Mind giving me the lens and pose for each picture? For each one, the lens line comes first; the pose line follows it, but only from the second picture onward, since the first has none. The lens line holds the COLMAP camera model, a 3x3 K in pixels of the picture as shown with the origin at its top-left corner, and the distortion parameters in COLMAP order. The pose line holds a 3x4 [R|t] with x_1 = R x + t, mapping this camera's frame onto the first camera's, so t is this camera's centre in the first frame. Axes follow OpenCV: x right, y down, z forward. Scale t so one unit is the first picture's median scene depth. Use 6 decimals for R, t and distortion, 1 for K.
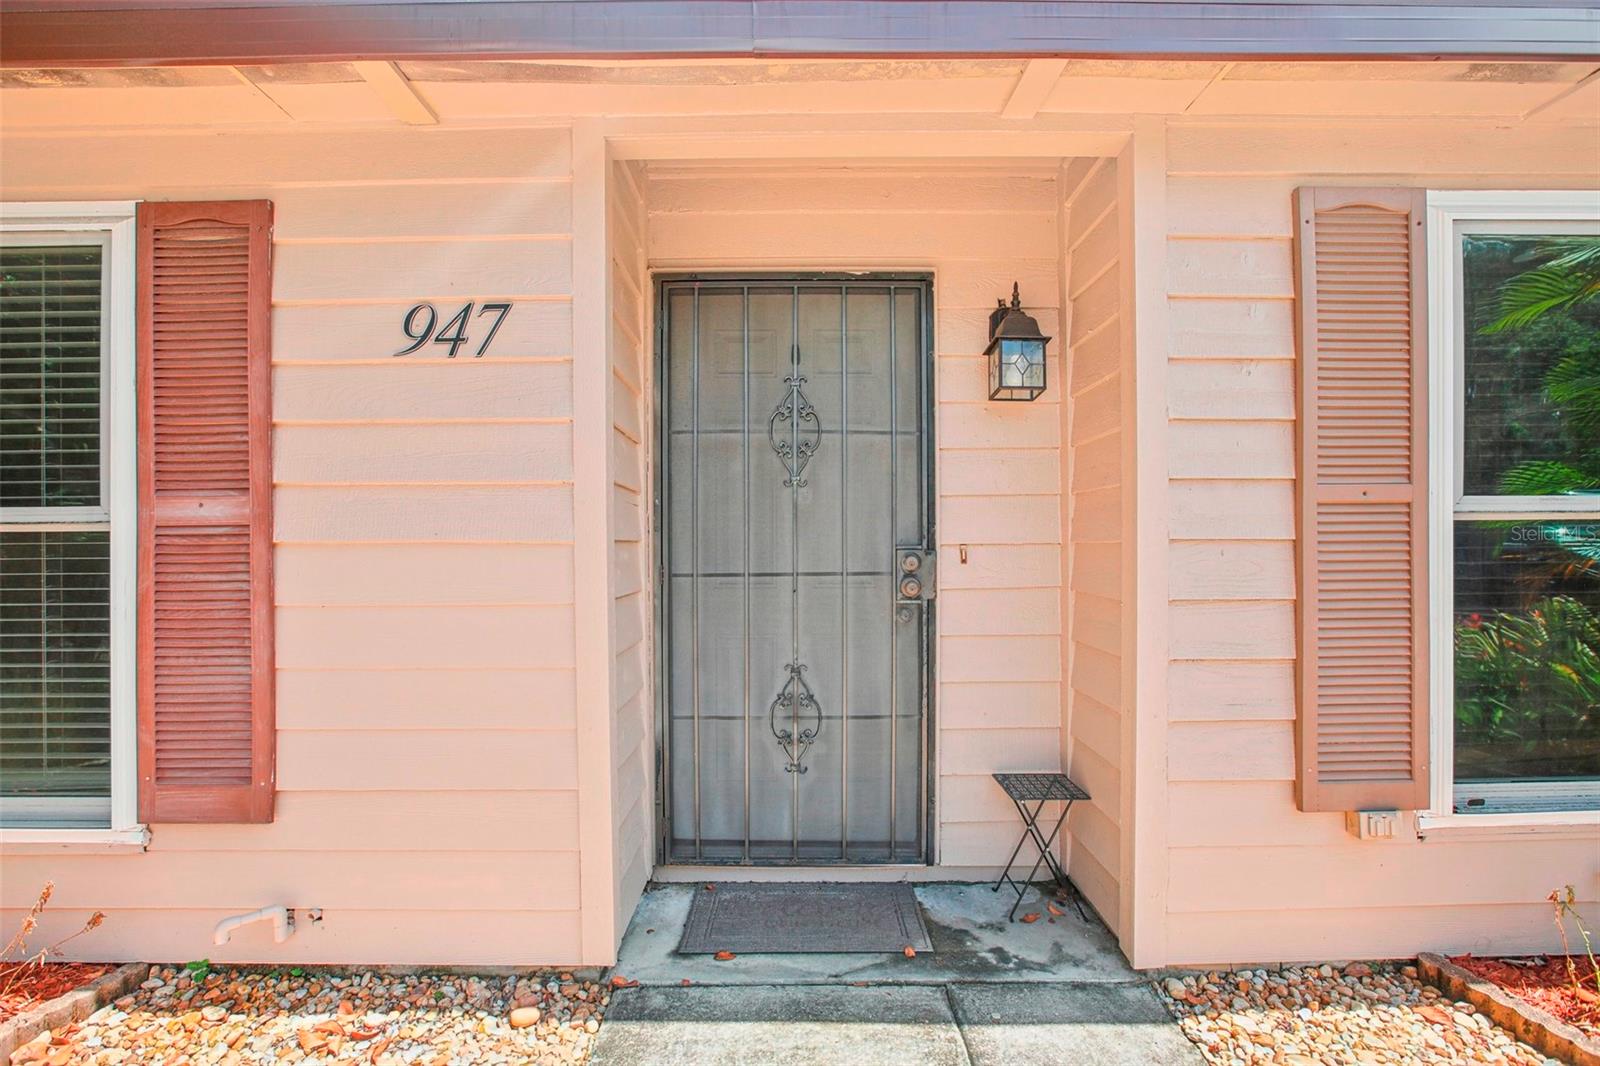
lens RADIAL K [[754.6, 0, 800.0], [0, 754.6, 533.0], [0, 0, 1]] dist [-0.042635, 0.016259]
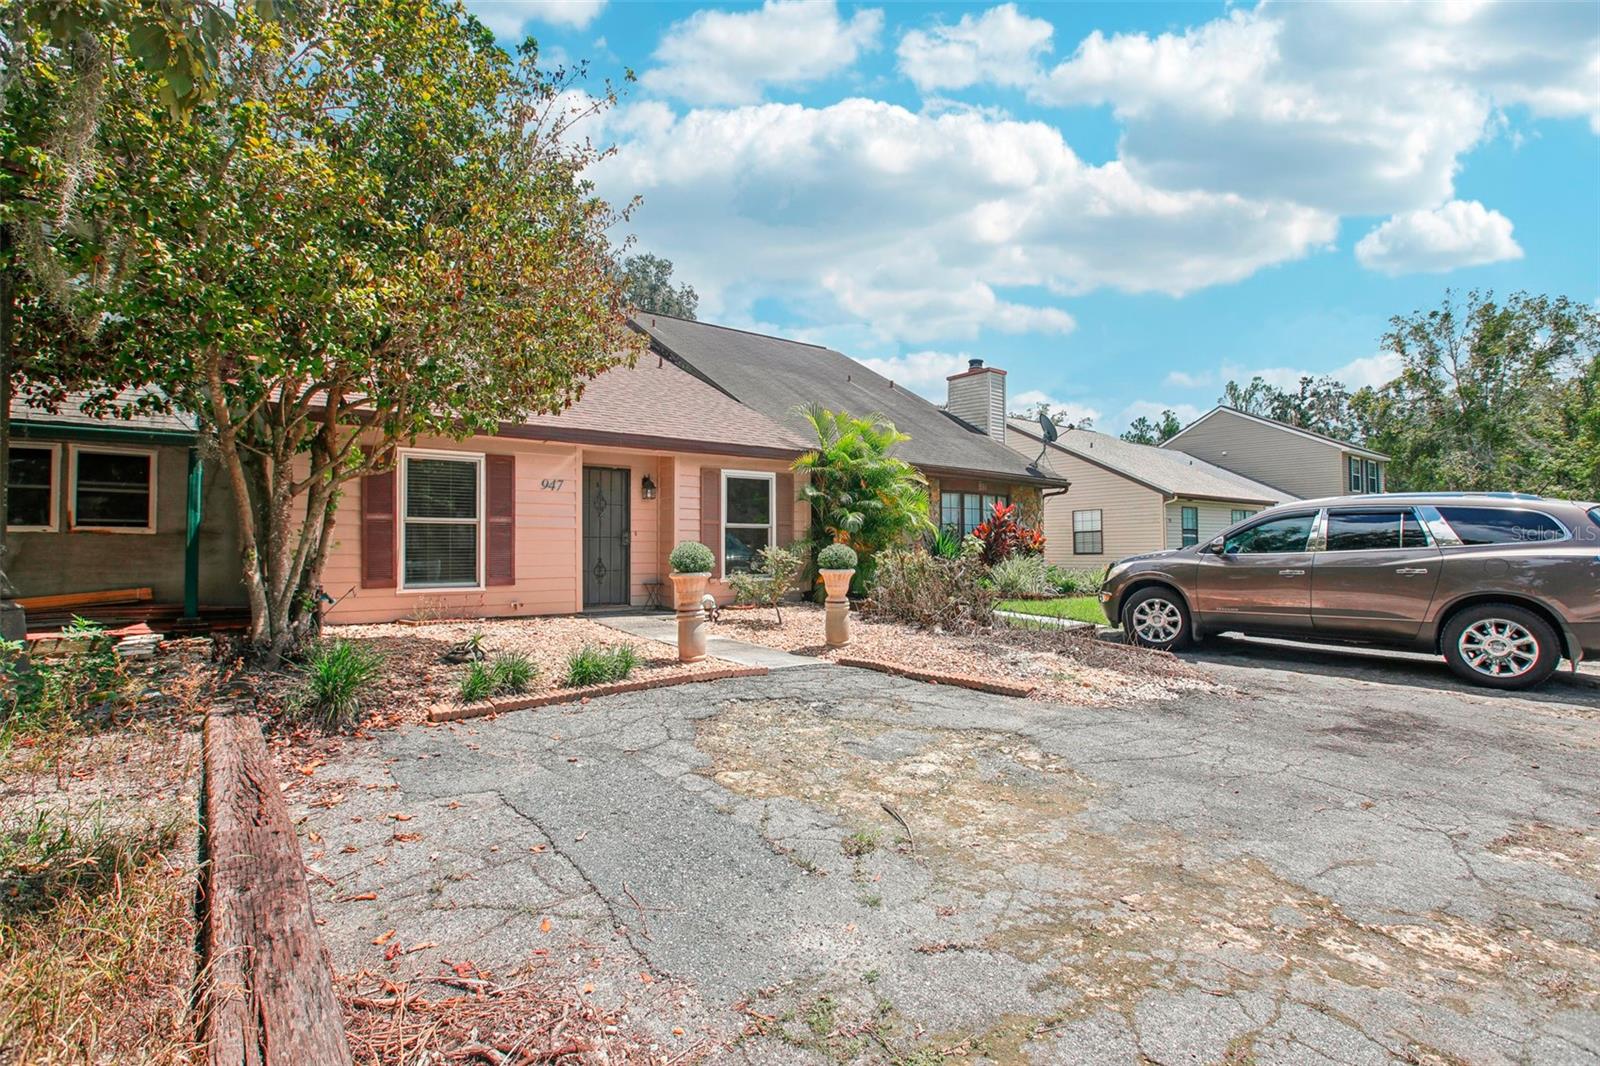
lens RADIAL K [[754.6, 0, 800.0], [0, 754.6, 533.0], [0, 0, 1]] dist [-0.042635, 0.016259]
pose [[0.797324, 0.015736, 0.603347, -2.158534], [-0.010959, 0.999873, -0.011595, 0.088021], [-0.603452, 0.002633, 0.797395, -3.978022]]
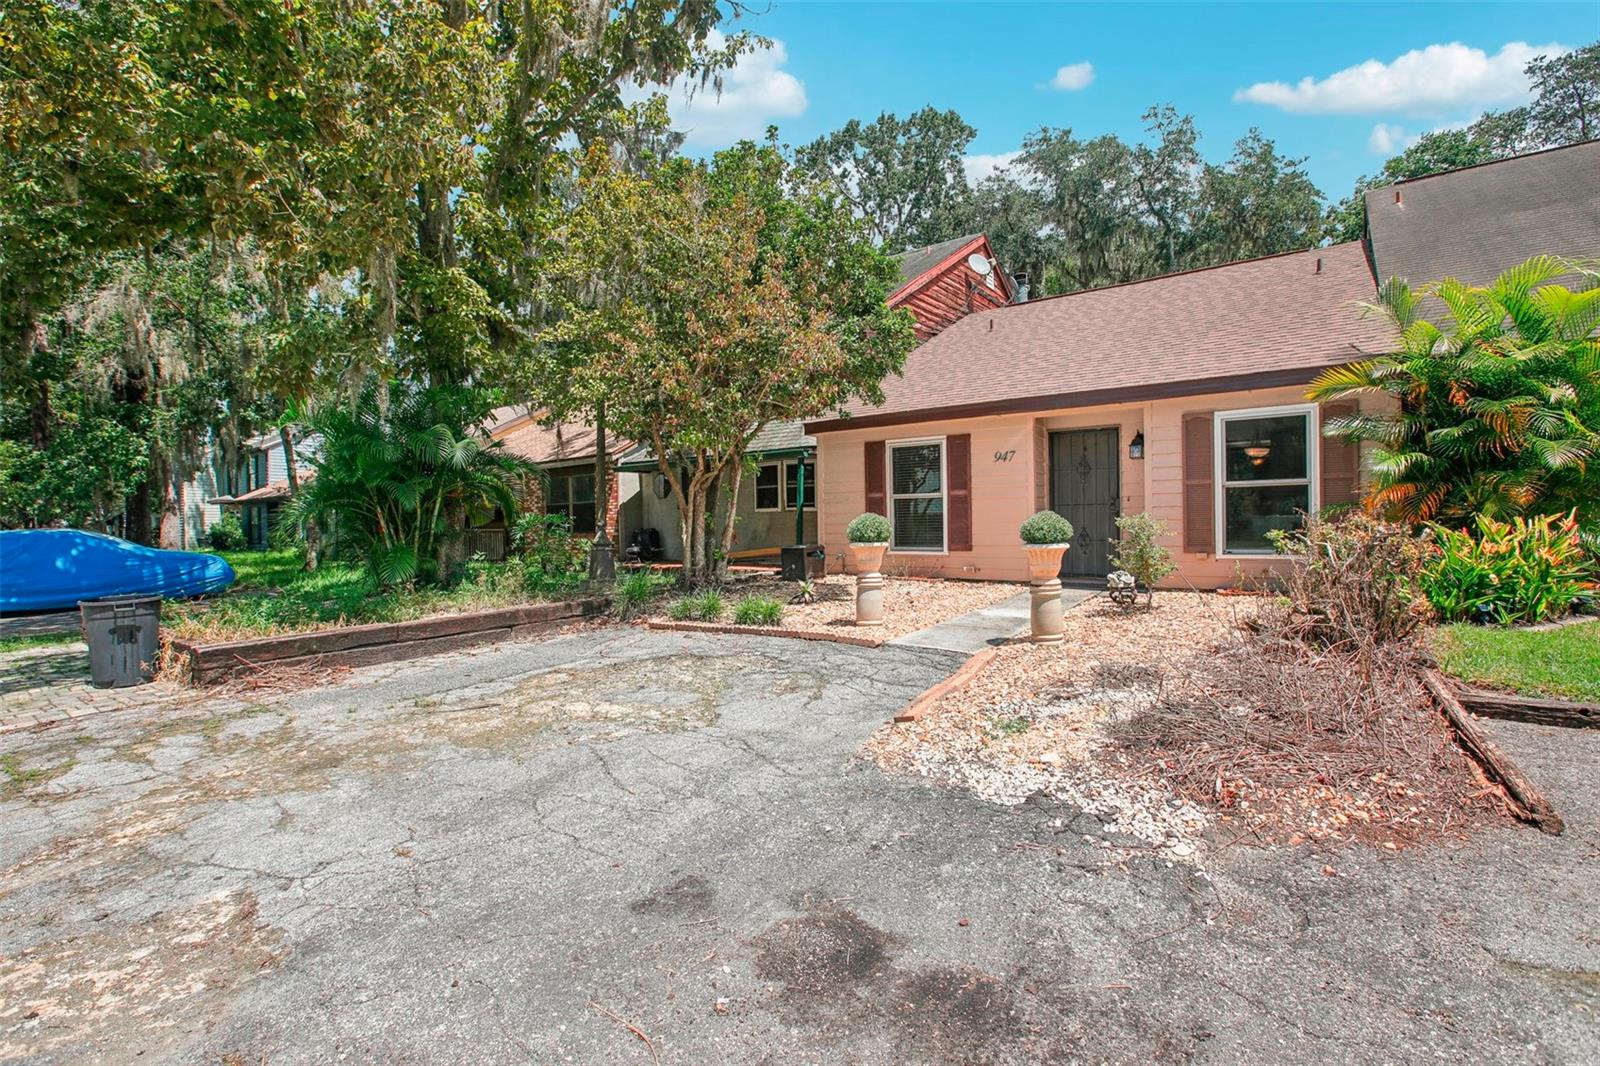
lens RADIAL K [[755.3, 0, 780.0], [0, 755.3, 528.2], [0, 0, 1]] dist [-0.052422, 0.018917]
pose [[0.772851, 0.001770, -0.634585, 1.629079], [0.016723, 0.999592, 0.023155, 0.077451], [0.634367, -0.028508, 0.772506, -3.992486]]
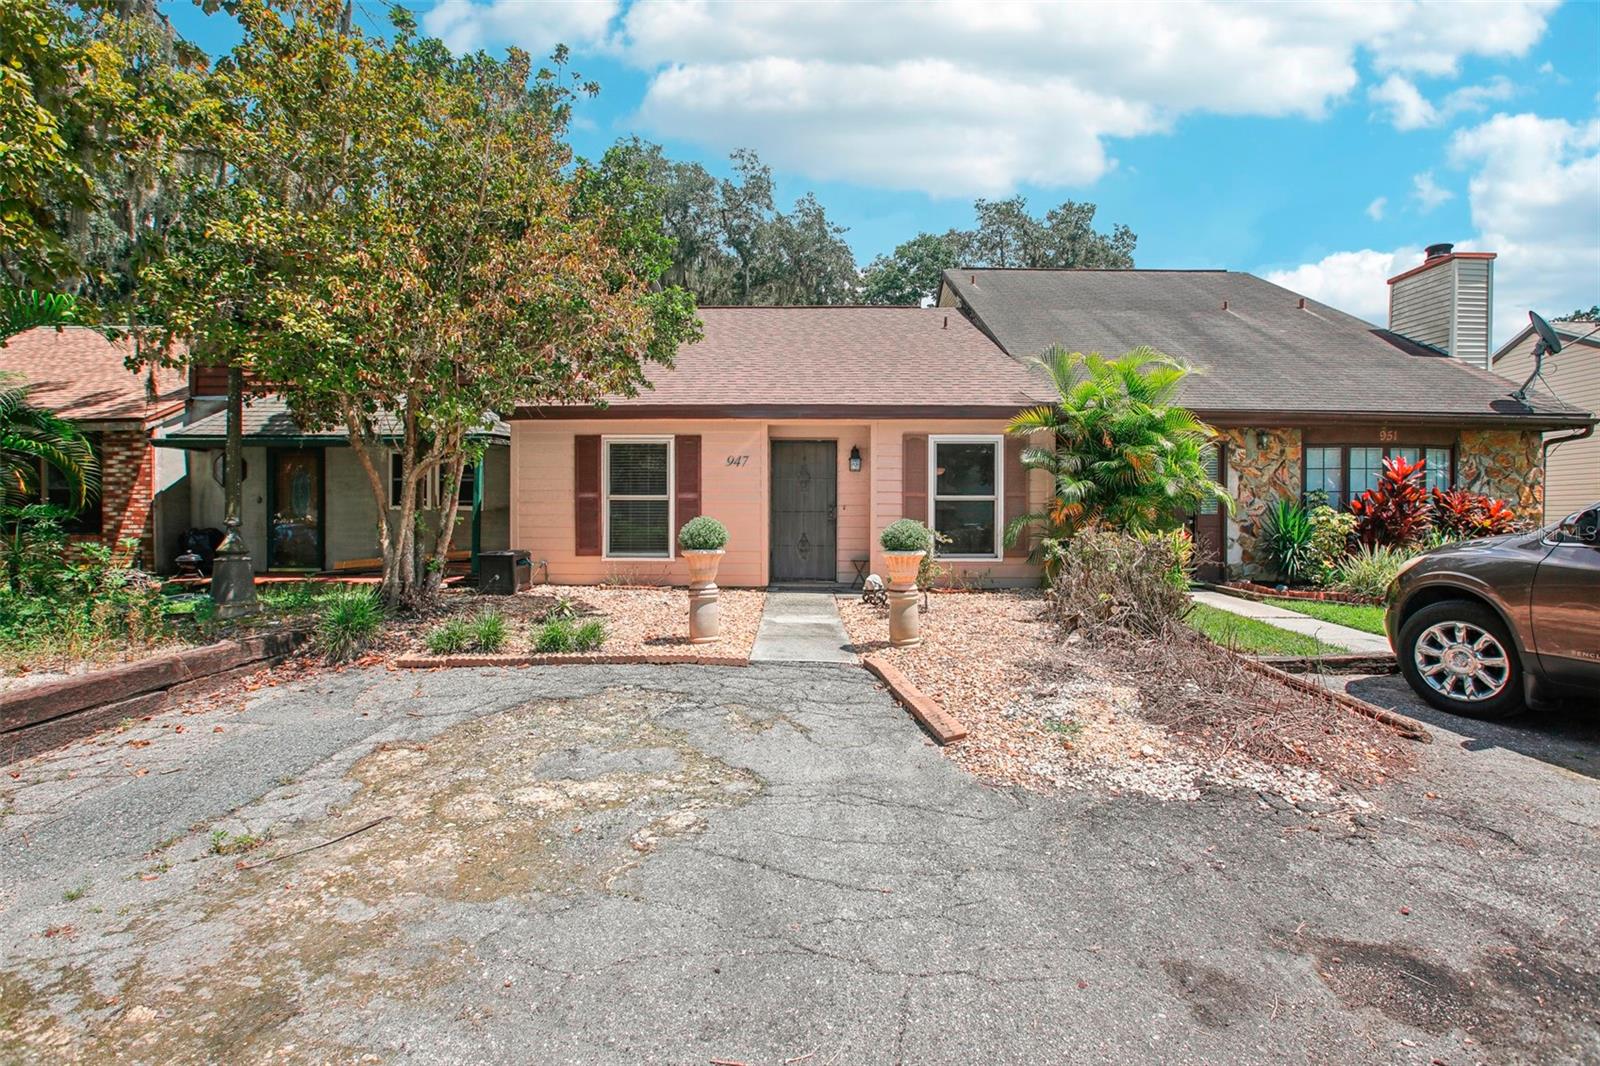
lens RADIAL K [[759.2, 0, 795.3], [0, 759.2, 526.8], [0, 0, 1]] dist [-0.047213, 0.015790]
pose [[0.999366, 0.010806, -0.033927, 0.114694], [-0.010125, 0.999745, 0.020184, 0.069042], [0.034137, -0.019828, 0.999220, -4.181847]]
